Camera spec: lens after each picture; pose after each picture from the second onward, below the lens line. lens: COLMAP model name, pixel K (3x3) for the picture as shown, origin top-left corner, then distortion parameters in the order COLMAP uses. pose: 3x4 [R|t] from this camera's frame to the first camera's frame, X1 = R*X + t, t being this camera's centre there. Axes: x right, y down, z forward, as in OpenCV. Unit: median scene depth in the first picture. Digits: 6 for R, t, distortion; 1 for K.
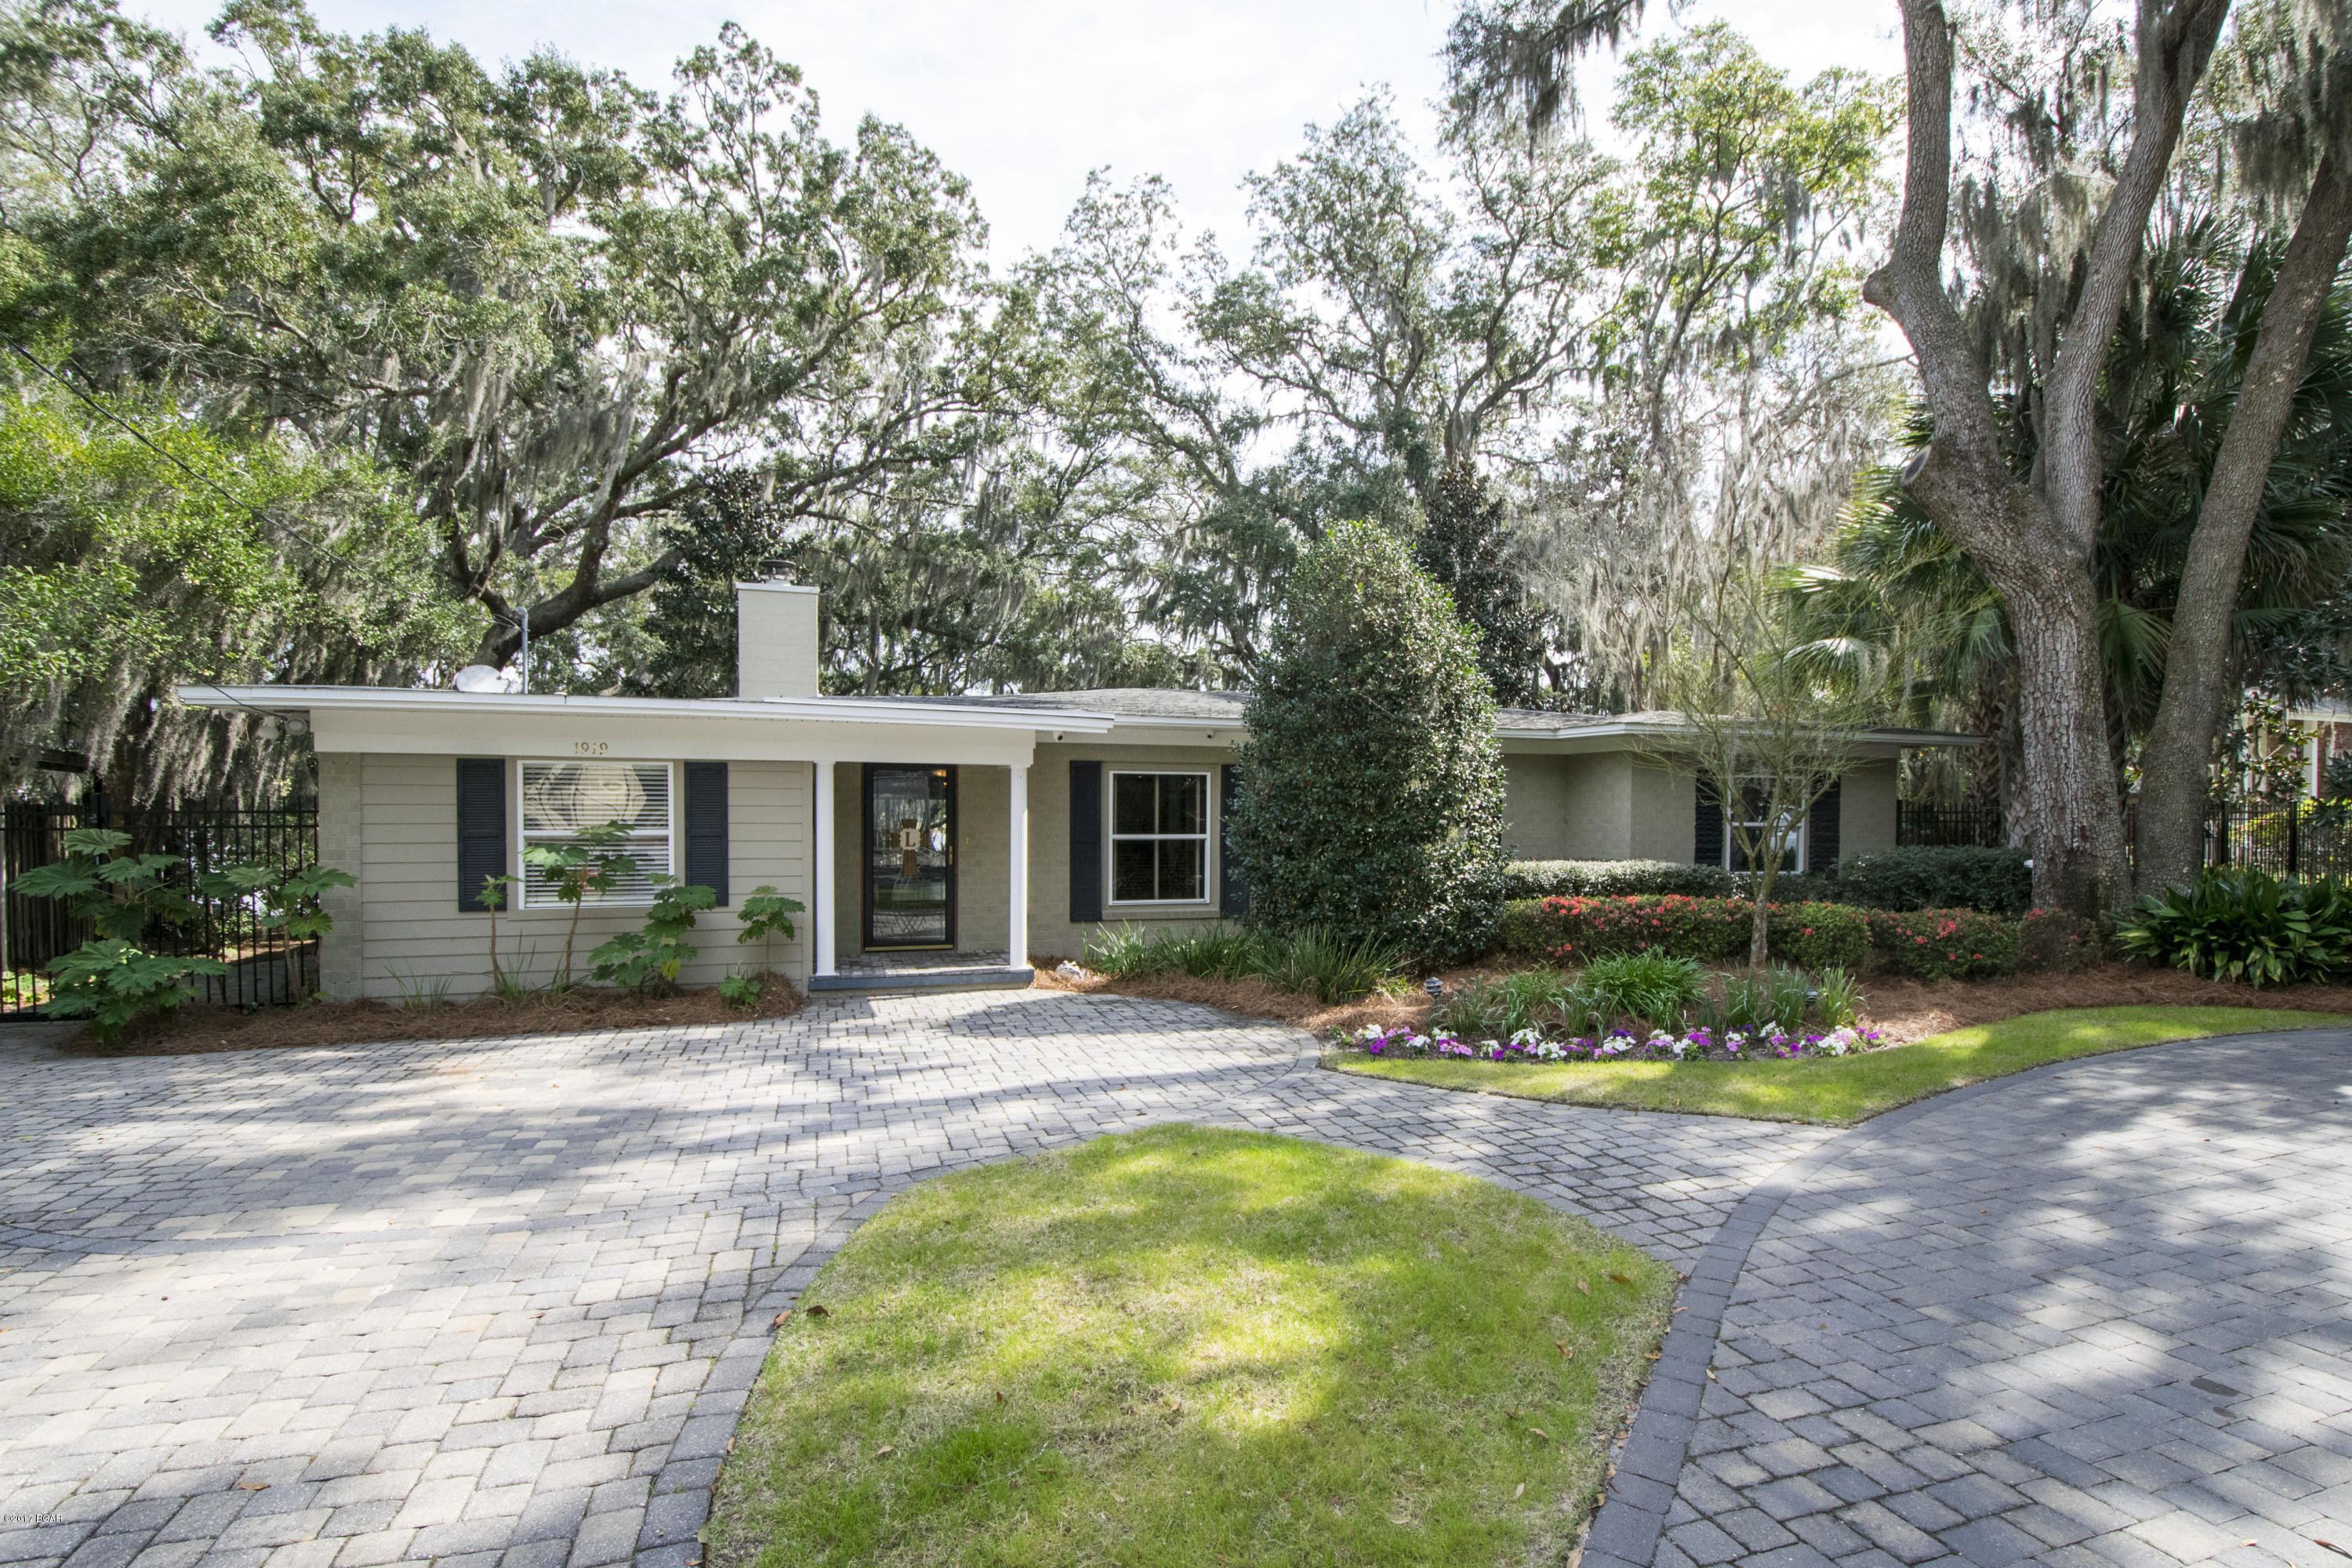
lens RADIAL K [[1001.1, 0, 1088.5], [0, 1001.1, 838.6], [0, 0, 1]] dist [0.001648, -0.008301]
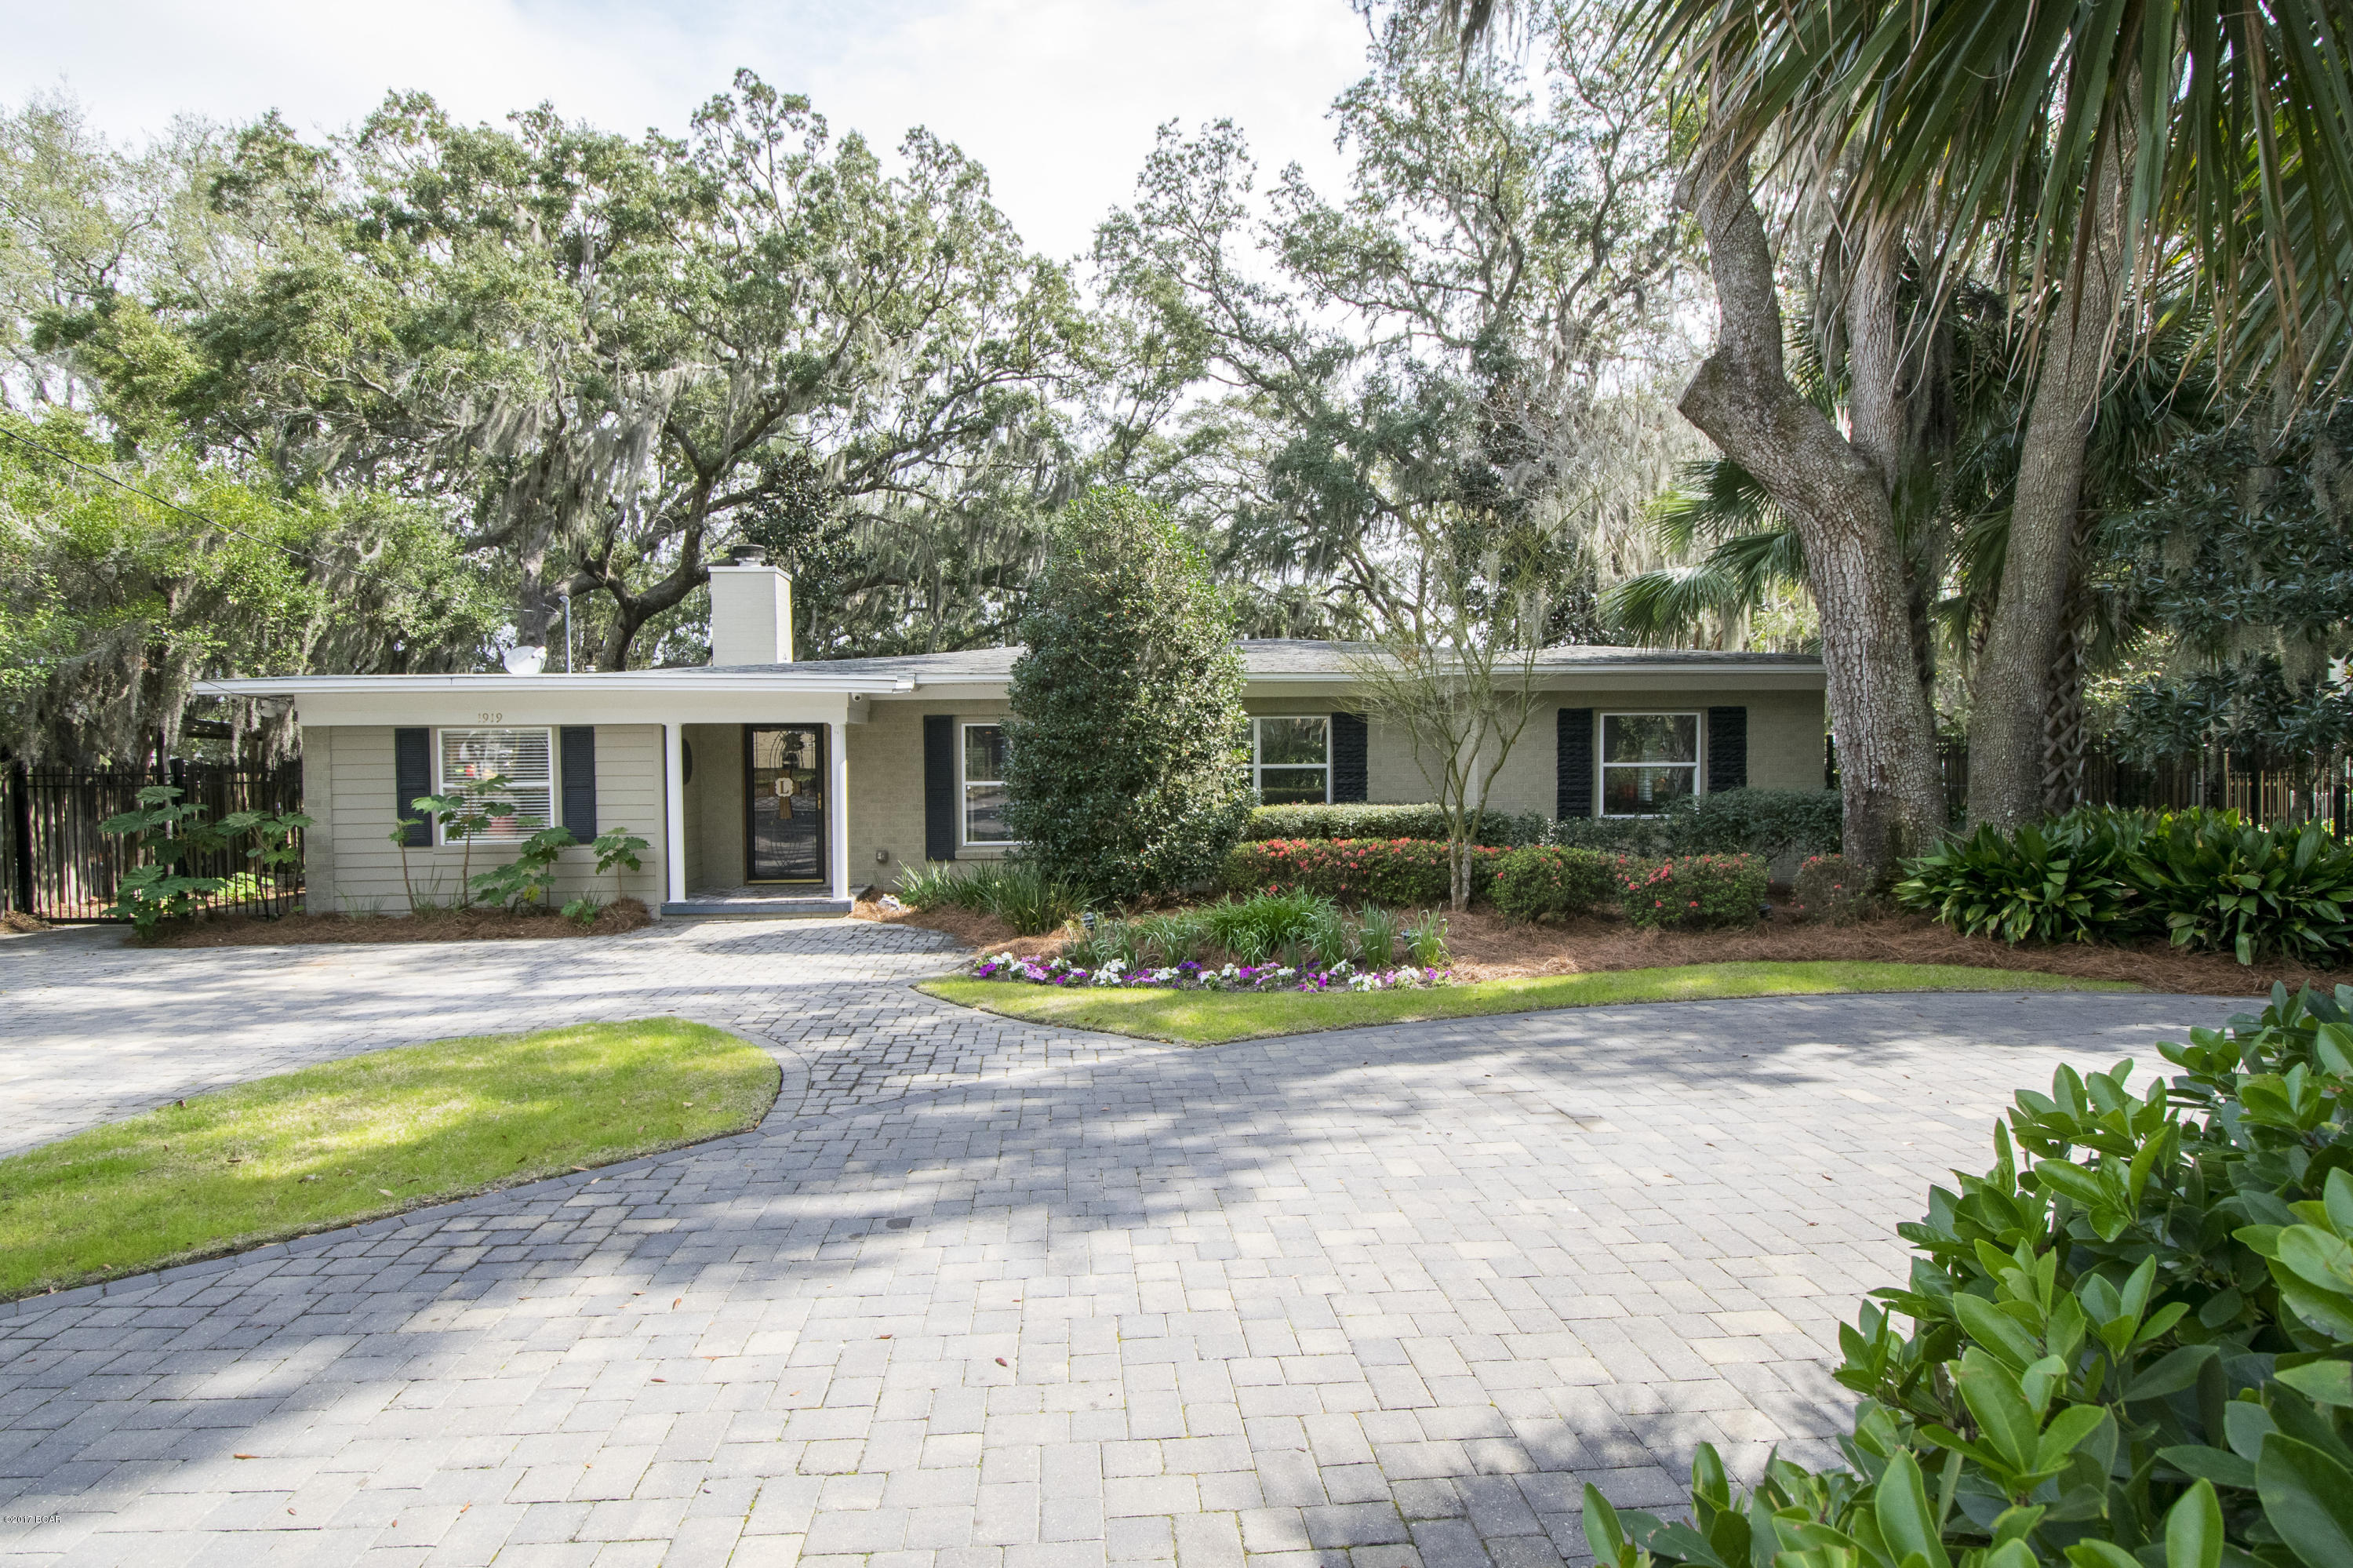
lens RADIAL K [[1042.3, 0, 1176.5], [0, 1042.3, 784.0], [0, 0, 1]] dist [0.000581, -0.000366]
pose [[0.973252, -0.007454, -0.229621, 0.606873], [0.008653, 0.999954, 0.004216, -0.004787], [0.229579, -0.006090, 0.973271, -0.076424]]
